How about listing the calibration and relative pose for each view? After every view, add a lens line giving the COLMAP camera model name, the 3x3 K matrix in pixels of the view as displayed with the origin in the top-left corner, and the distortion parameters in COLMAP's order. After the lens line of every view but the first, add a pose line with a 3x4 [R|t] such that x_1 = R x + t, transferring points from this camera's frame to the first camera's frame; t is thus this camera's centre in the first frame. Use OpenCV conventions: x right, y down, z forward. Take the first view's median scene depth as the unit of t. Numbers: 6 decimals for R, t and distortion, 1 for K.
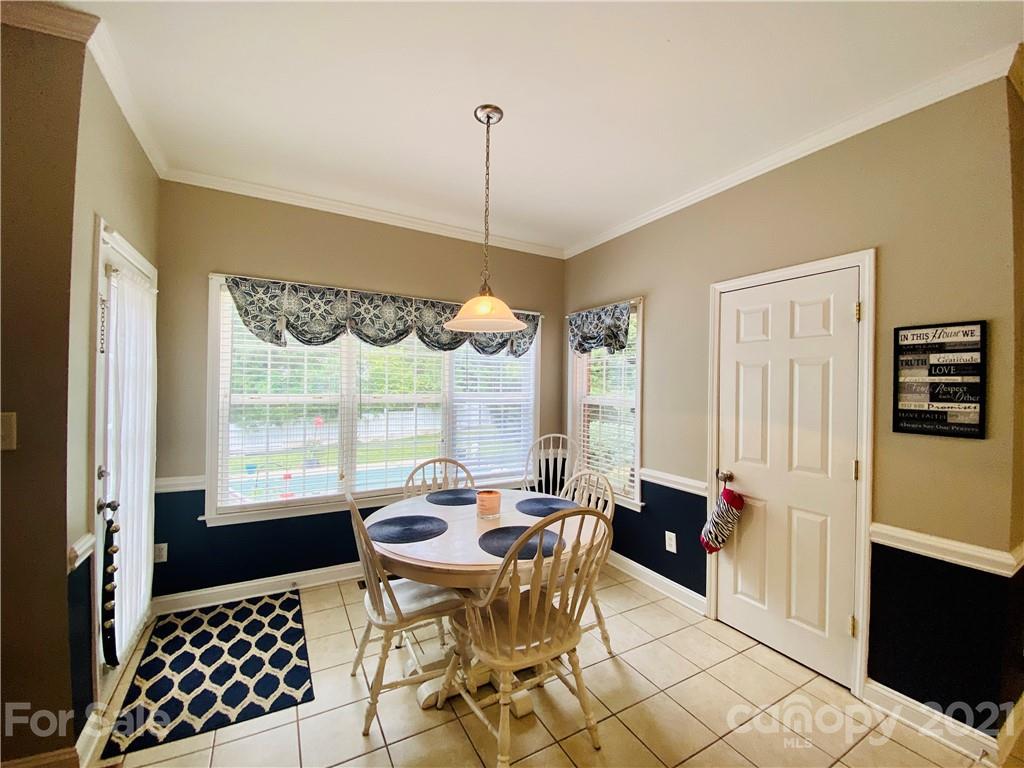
lens RADIAL K [[414.4, 0, 514.5], [0, 414.4, 384.0], [0, 0, 1]] dist [0.038506, -0.031473]
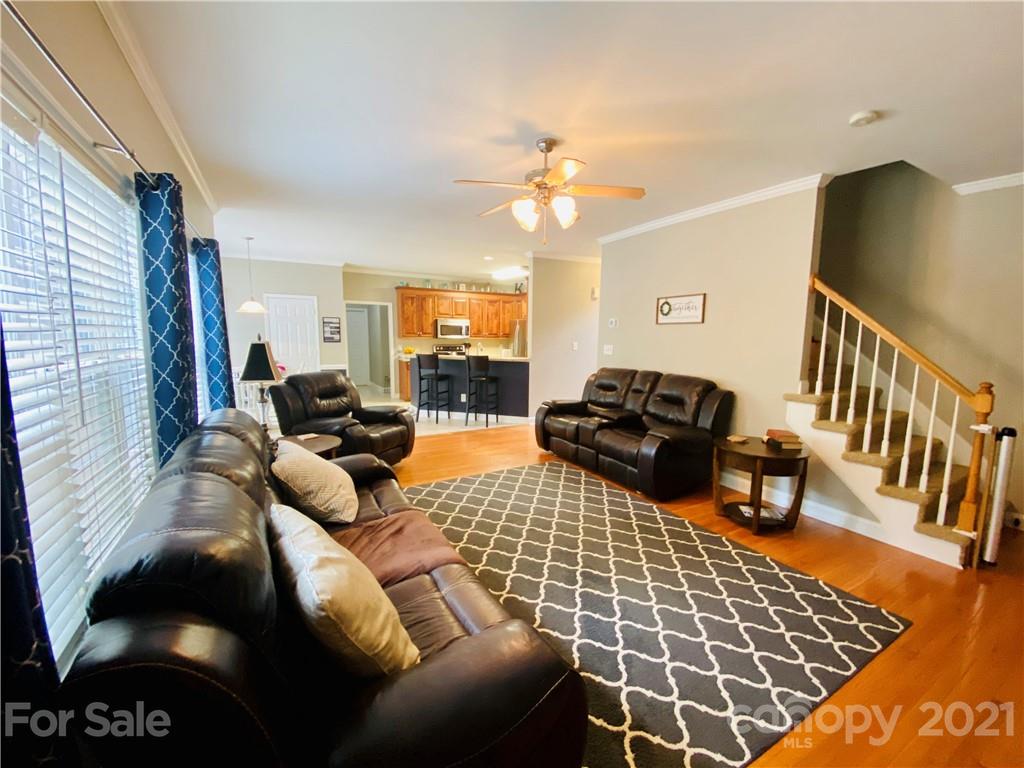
lens RADIAL K [[414.4, 0, 514.5], [0, 414.4, 384.0], [0, 0, 1]] dist [0.038506, -0.031473]
pose [[0.003001, -0.135771, 0.990736, -3.333945], [-0.017000, 0.990590, 0.135802, -0.072633], [-0.999851, -0.017250, 0.000665, -0.936280]]
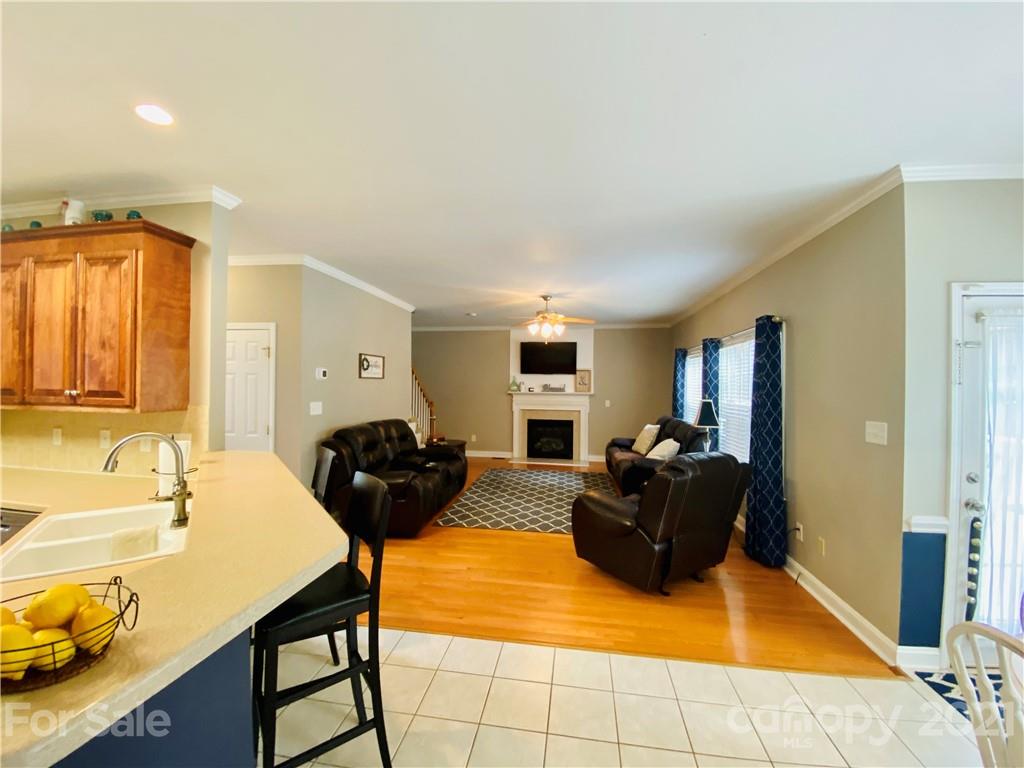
lens RADIAL K [[414.4, 0, 514.5], [0, 414.4, 384.0], [0, 0, 1]] dist [0.038506, -0.031473]
pose [[-0.614896, -0.024504, -0.788227, 0.842993], [-0.016044, 0.999699, -0.018562, -0.029826], [0.788445, 0.001233, -0.615104, 0.660289]]
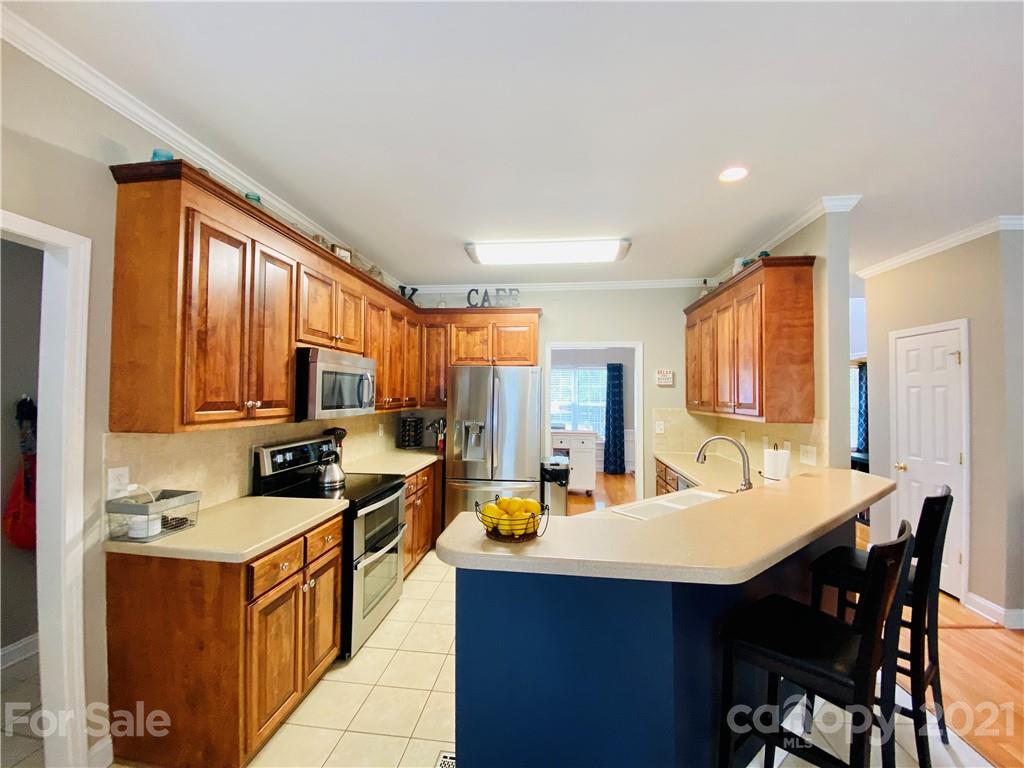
lens RADIAL K [[414.4, 0, 514.5], [0, 414.4, 384.0], [0, 0, 1]] dist [0.038506, -0.031473]
pose [[-0.812759, -0.007980, 0.582545, 0.390796], [-0.025308, 0.999446, -0.021619, -0.028968], [-0.582050, -0.032315, -0.812511, 0.703755]]
